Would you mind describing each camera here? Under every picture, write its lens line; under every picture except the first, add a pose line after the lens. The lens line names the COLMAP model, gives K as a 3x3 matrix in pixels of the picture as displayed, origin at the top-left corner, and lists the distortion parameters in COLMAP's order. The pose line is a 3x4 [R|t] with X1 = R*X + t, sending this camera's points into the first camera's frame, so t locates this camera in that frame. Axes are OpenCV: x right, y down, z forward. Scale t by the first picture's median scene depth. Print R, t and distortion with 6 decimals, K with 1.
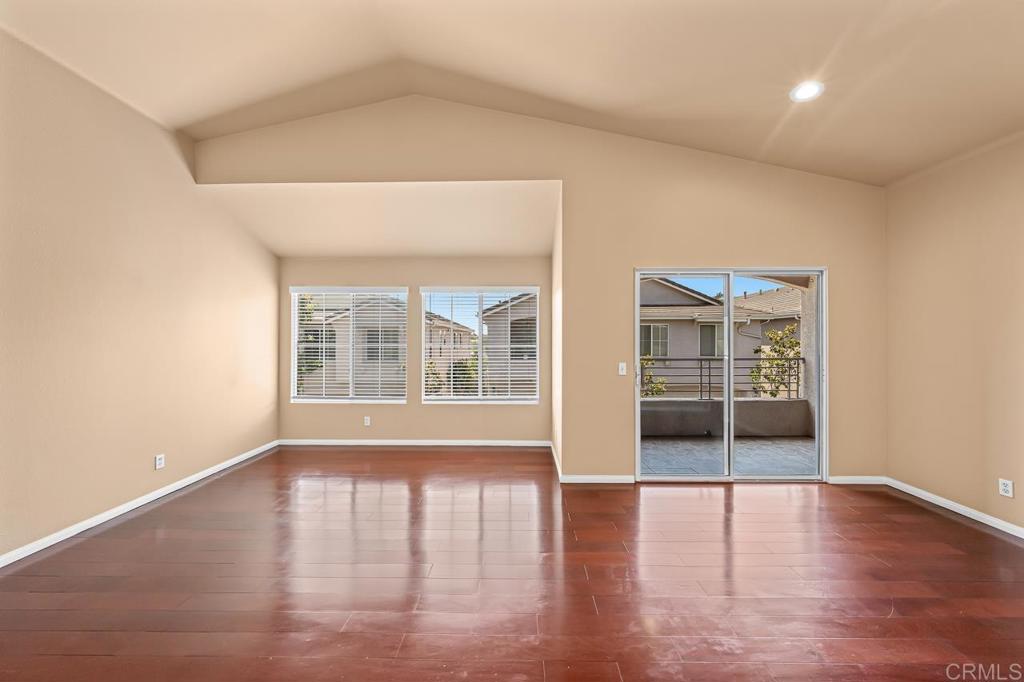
lens RADIAL K [[353.9, 0, 522.9], [0, 353.9, 338.8], [0, 0, 1]] dist [-0.002095, -0.000075]
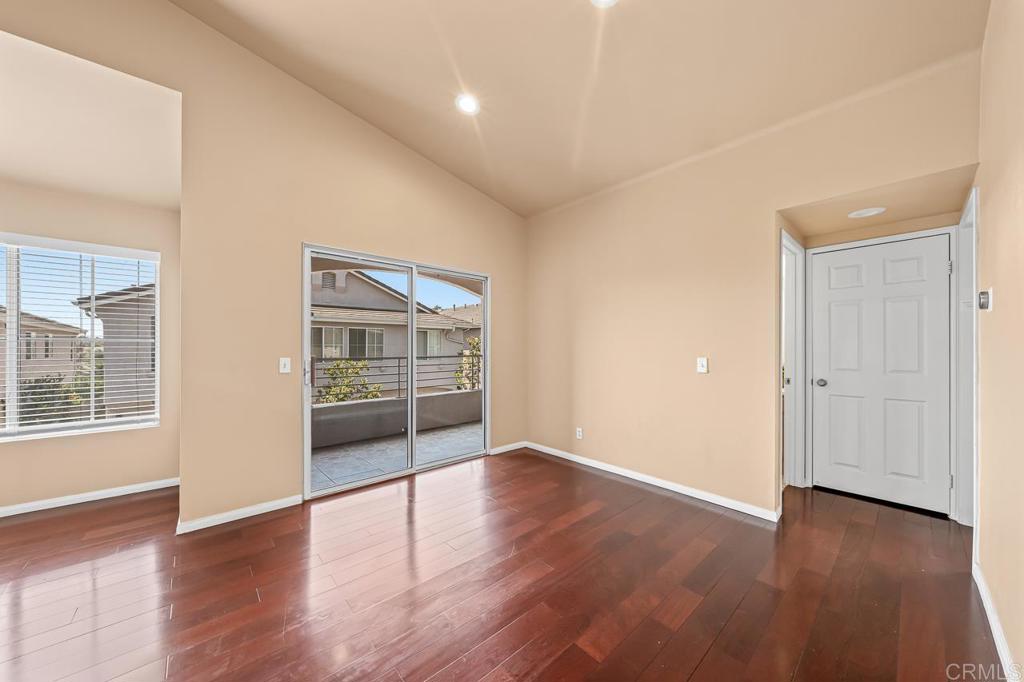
lens RADIAL K [[349.0, 0, 521.9], [0, 349.0, 348.3], [0, 0, 1]] dist [-0.003135, -0.000073]
pose [[0.736366, -0.000272, 0.676583, 0.137838], [-0.002643, 0.999991, 0.003279, 0.041443], [-0.676578, -0.004203, 0.736359, 0.055002]]
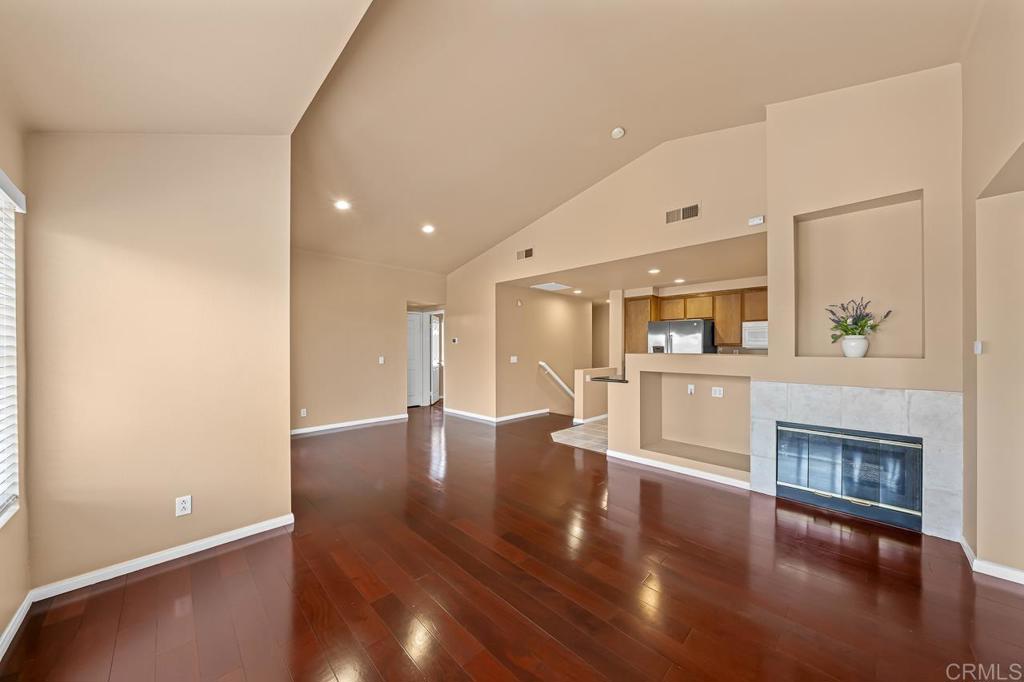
lens RADIAL K [[349.0, 0, 521.9], [0, 349.0, 348.3], [0, 0, 1]] dist [-0.003135, -0.000073]
pose [[-0.722300, -0.001755, 0.691577, -0.768140], [-0.001248, 0.999998, 0.001234, 0.017900], [-0.691578, 0.000029, -0.722301, 1.179426]]
